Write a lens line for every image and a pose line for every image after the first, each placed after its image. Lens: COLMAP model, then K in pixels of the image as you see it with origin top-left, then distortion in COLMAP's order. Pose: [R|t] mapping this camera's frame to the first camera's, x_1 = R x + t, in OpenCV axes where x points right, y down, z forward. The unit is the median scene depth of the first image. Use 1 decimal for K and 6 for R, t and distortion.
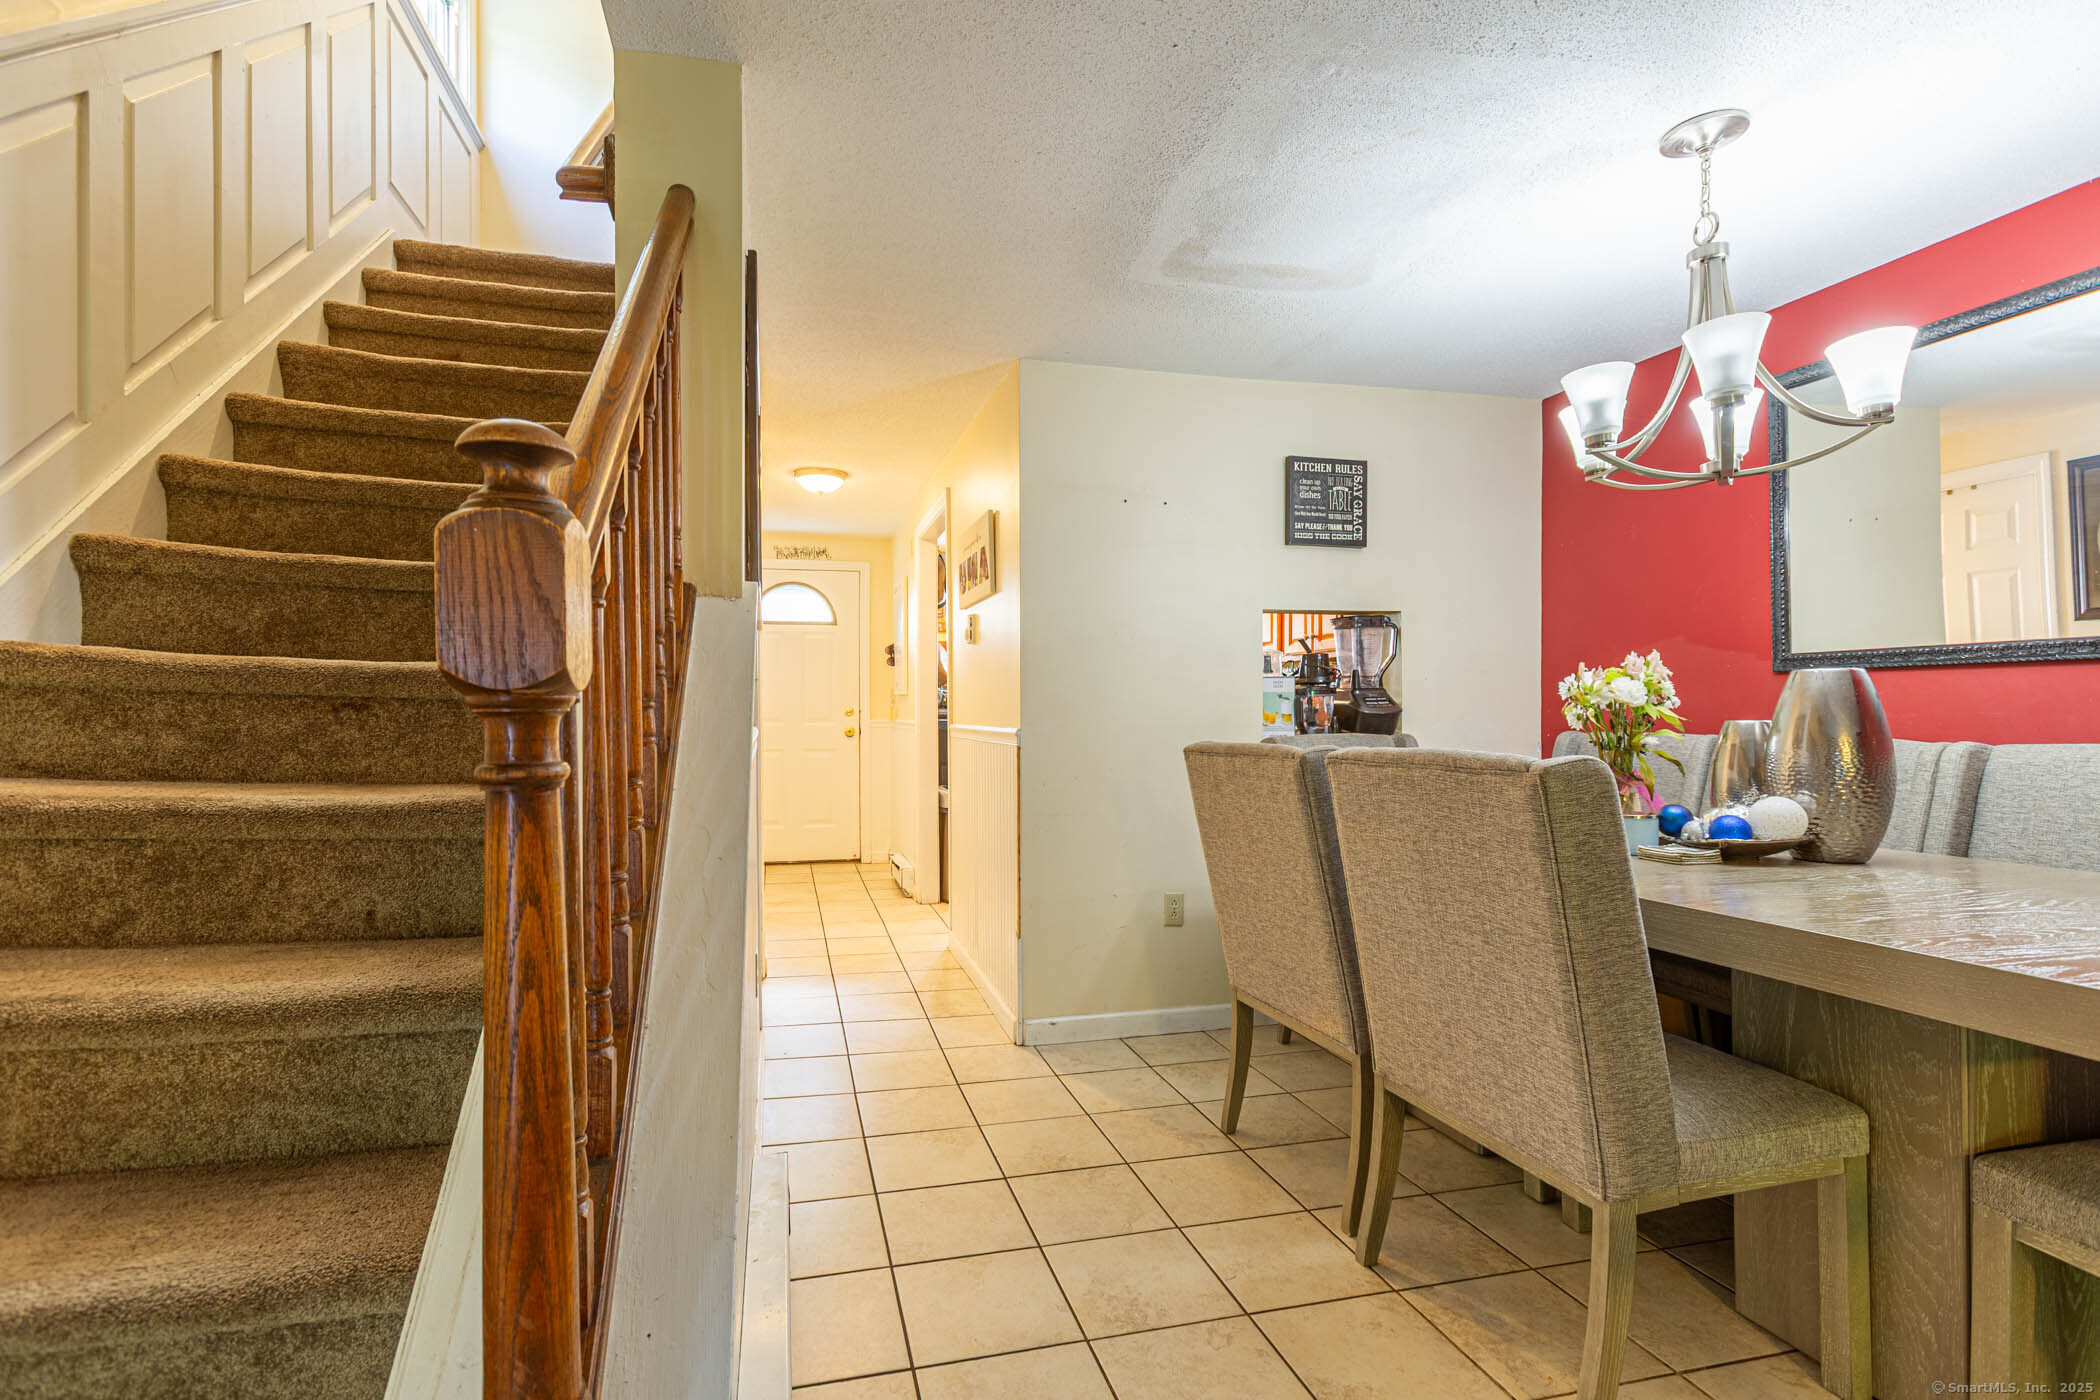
lens RADIAL K [[963.2, 0, 997.4], [0, 963.2, 716.1], [0, 0, 1]] dist [-0.012958, 0.010109]
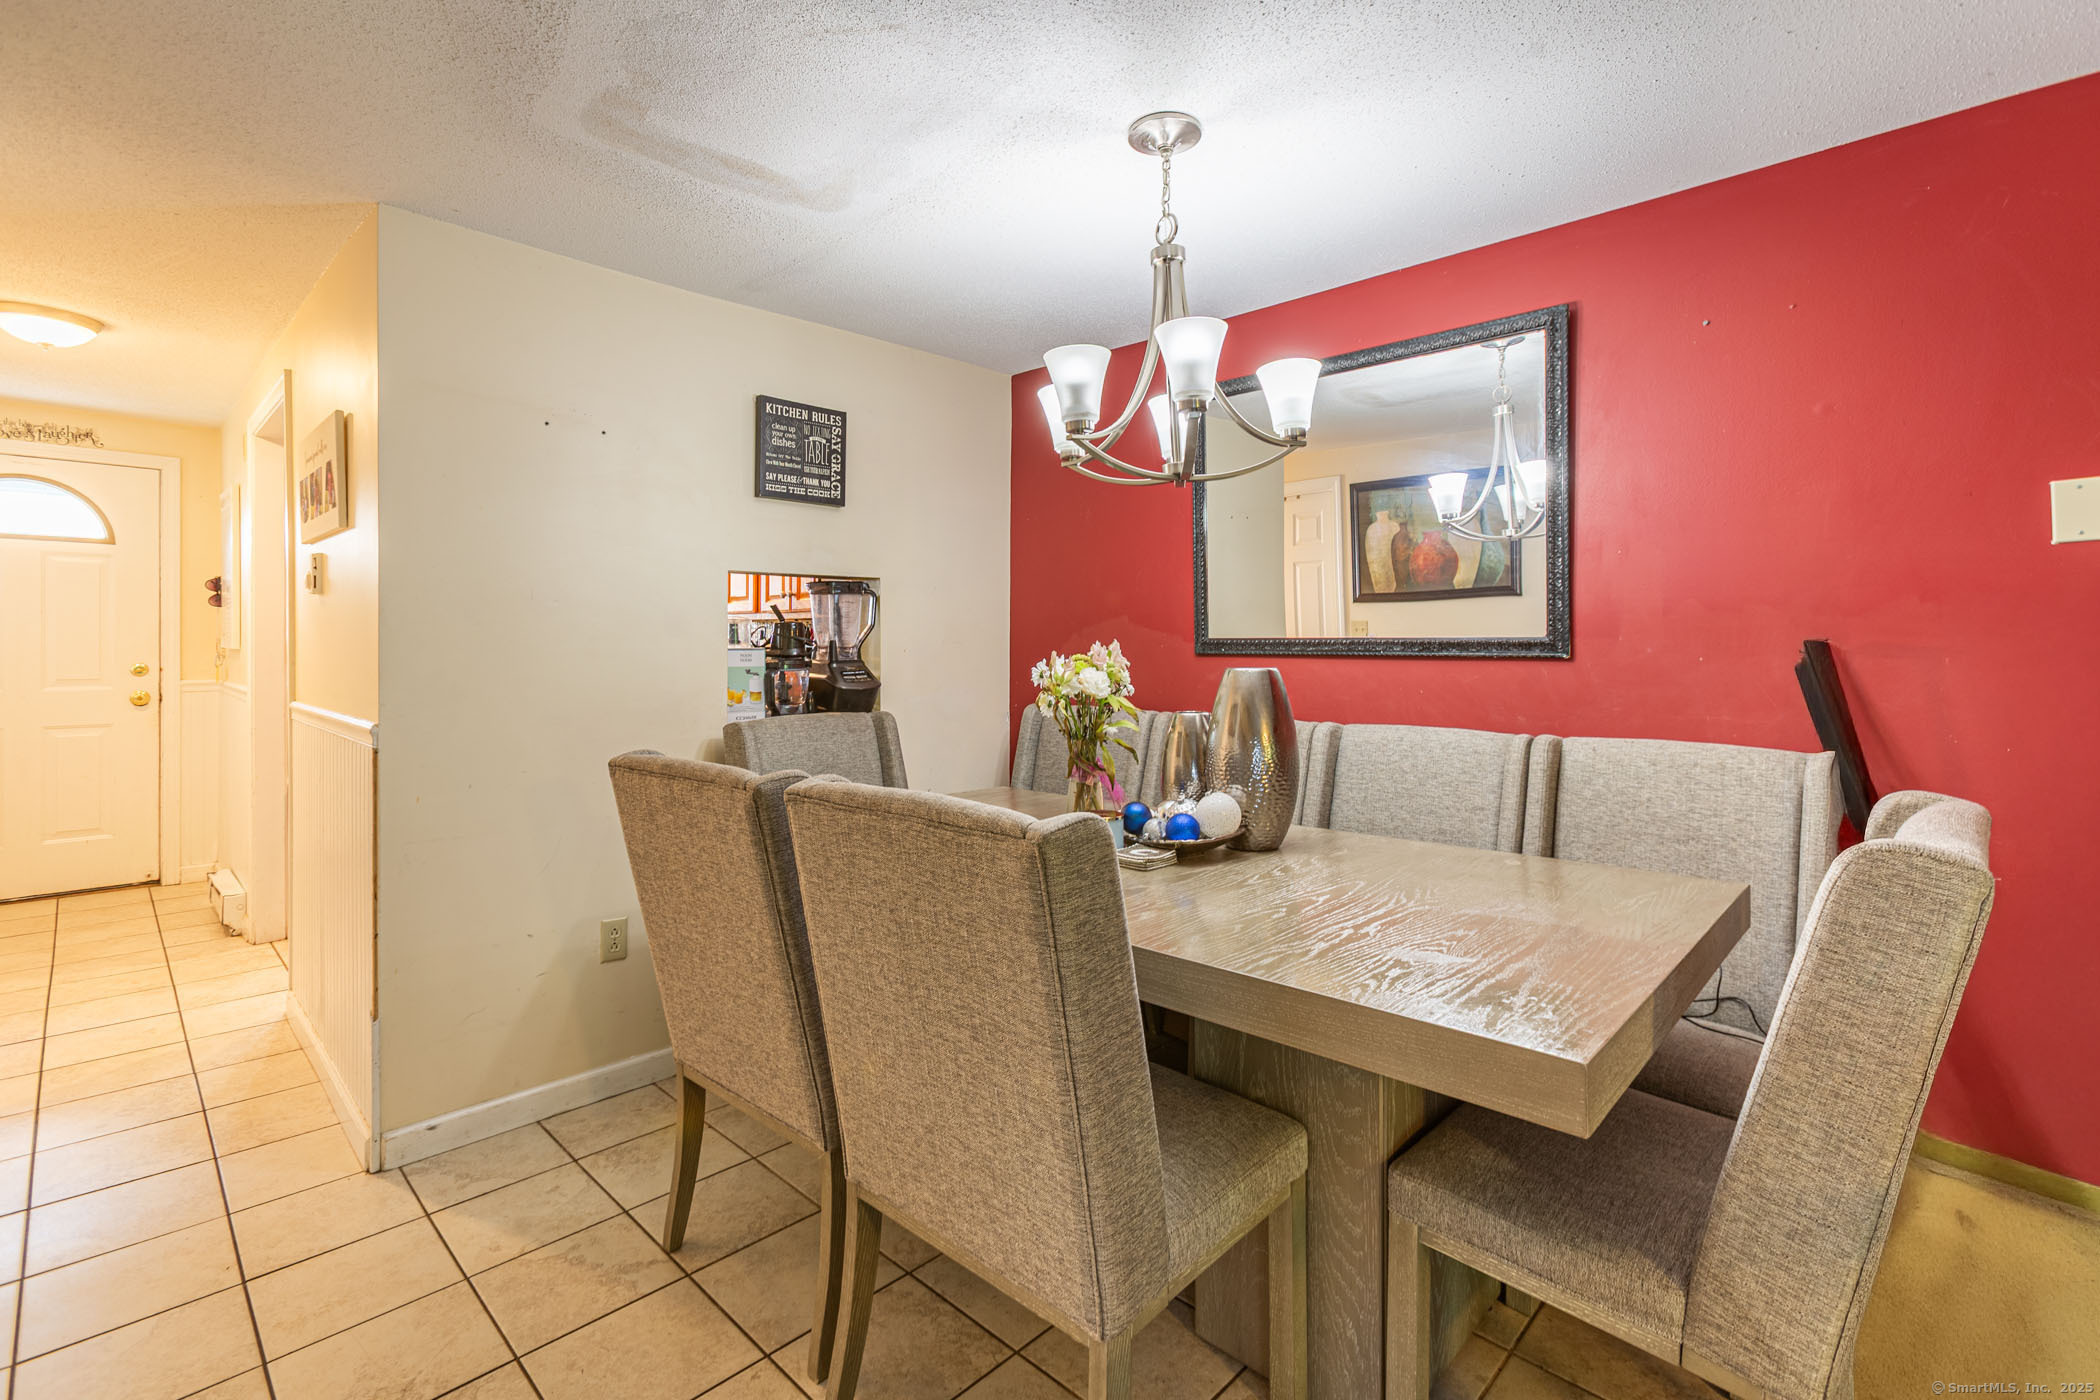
lens RADIAL K [[950.9, 0, 1048.3], [0, 950.9, 656.0], [0, 0, 1]] dist [-0.035171, 0.027033]
pose [[0.841793, -0.000311, 0.539800, 0.094971], [-0.003626, 0.999974, 0.006230, -0.063411], [-0.539788, -0.007201, 0.841770, 0.215252]]
